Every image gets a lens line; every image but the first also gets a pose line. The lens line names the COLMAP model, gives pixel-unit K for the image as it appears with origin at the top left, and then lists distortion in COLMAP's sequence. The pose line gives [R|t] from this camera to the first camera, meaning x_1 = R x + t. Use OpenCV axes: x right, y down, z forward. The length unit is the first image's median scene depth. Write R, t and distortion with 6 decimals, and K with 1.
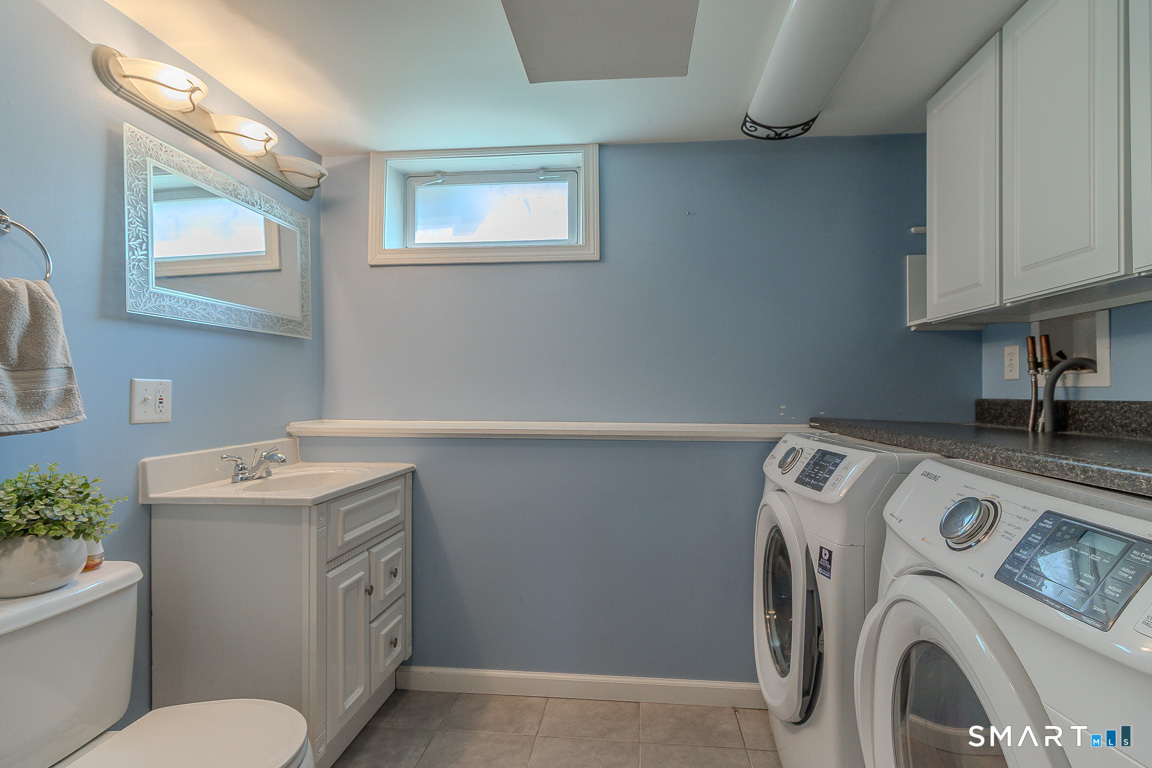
lens RADIAL K [[549.0, 0, 580.8], [0, 549.0, 386.4], [0, 0, 1]] dist [-0.000276, -0.000032]
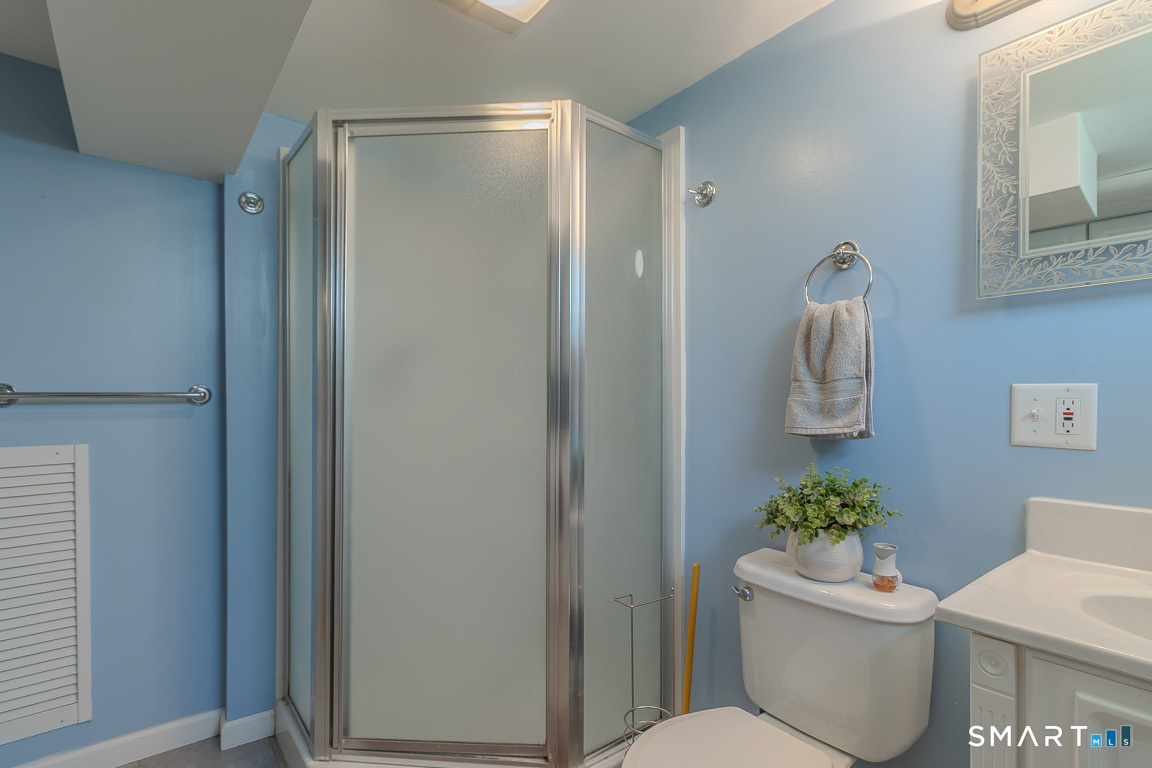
lens RADIAL K [[544.9, 0, 574.3], [0, 544.9, 396.6], [0, 0, 1]] dist [0.000356, 0.000118]
pose [[-0.714976, -0.001253, -0.699147, 0.118228], [0.006099, 0.999949, -0.008030, 0.004909], [0.699122, -0.010006, -0.714932, 1.103358]]
